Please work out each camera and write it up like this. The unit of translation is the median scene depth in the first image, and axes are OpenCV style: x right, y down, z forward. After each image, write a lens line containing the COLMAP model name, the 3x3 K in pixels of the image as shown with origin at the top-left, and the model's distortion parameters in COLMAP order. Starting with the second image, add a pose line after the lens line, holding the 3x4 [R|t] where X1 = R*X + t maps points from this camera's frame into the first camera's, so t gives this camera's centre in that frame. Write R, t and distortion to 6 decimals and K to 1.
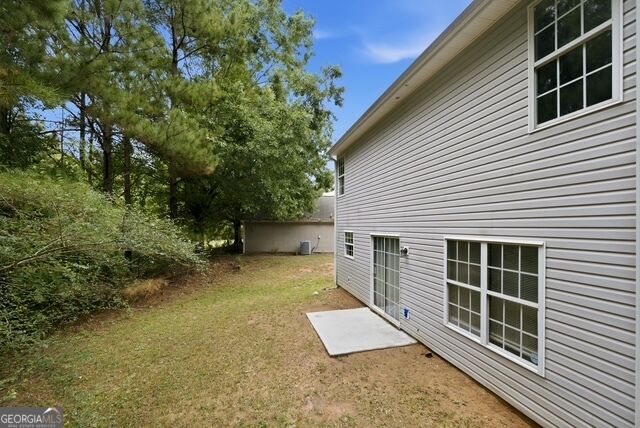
lens RADIAL K [[267.9, 0, 314.9], [0, 267.9, 223.7], [0, 0, 1]] dist [-0.001367, 0.000504]
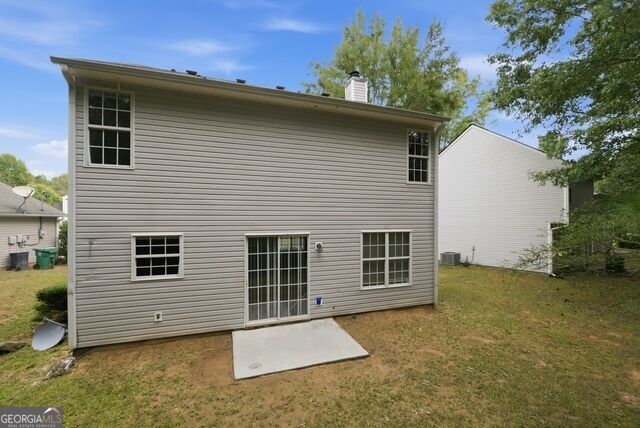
lens RADIAL K [[267.9, 0, 320.2], [0, 267.9, 219.6], [0, 0, 1]] dist [-0.001367, 0.000504]
pose [[-0.113500, 0.011930, 0.993466, -1.054752], [-0.003411, 0.999917, -0.012397, 0.003666], [-0.993532, -0.004796, -0.113450, 1.498152]]
